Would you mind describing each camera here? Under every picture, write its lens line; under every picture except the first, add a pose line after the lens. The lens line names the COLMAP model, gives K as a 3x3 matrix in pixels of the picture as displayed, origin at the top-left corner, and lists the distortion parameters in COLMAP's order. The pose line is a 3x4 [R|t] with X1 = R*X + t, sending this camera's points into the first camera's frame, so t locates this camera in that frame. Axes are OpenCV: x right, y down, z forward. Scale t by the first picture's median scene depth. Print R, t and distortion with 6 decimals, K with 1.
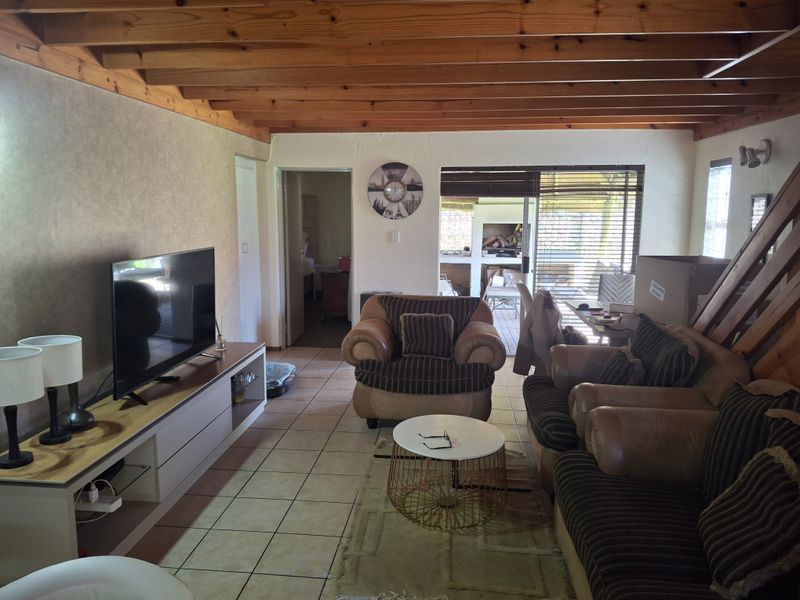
lens RADIAL K [[595.1, 0, 393.7], [0, 595.1, 287.7], [0, 0, 1]] dist [0.116464, -0.227229]
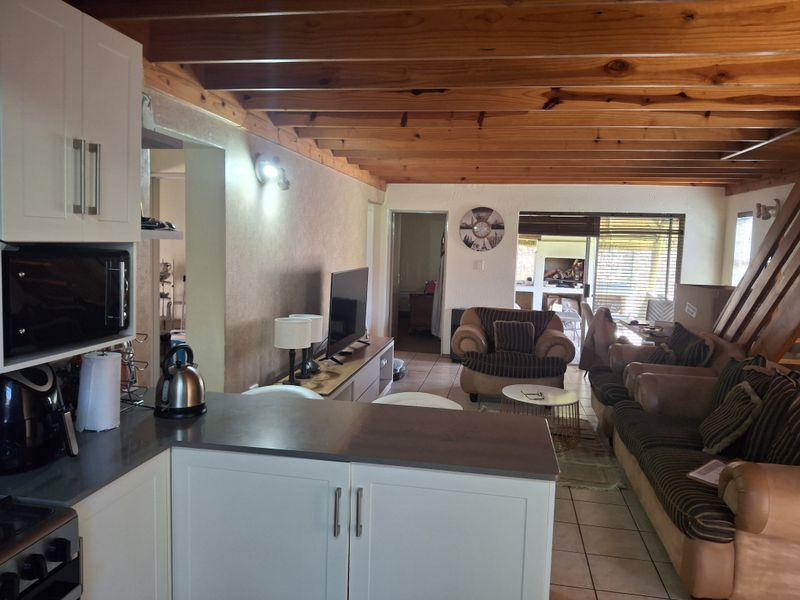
lens RADIAL K [[595.1, 0, 393.7], [0, 595.1, 287.7], [0, 0, 1]] dist [0.116464, -0.227229]
pose [[0.996736, 0.031995, -0.074125, -0.090542], [-0.036039, 0.997897, -0.053877, 0.039034], [0.072245, 0.056373, 0.995792, -0.284537]]
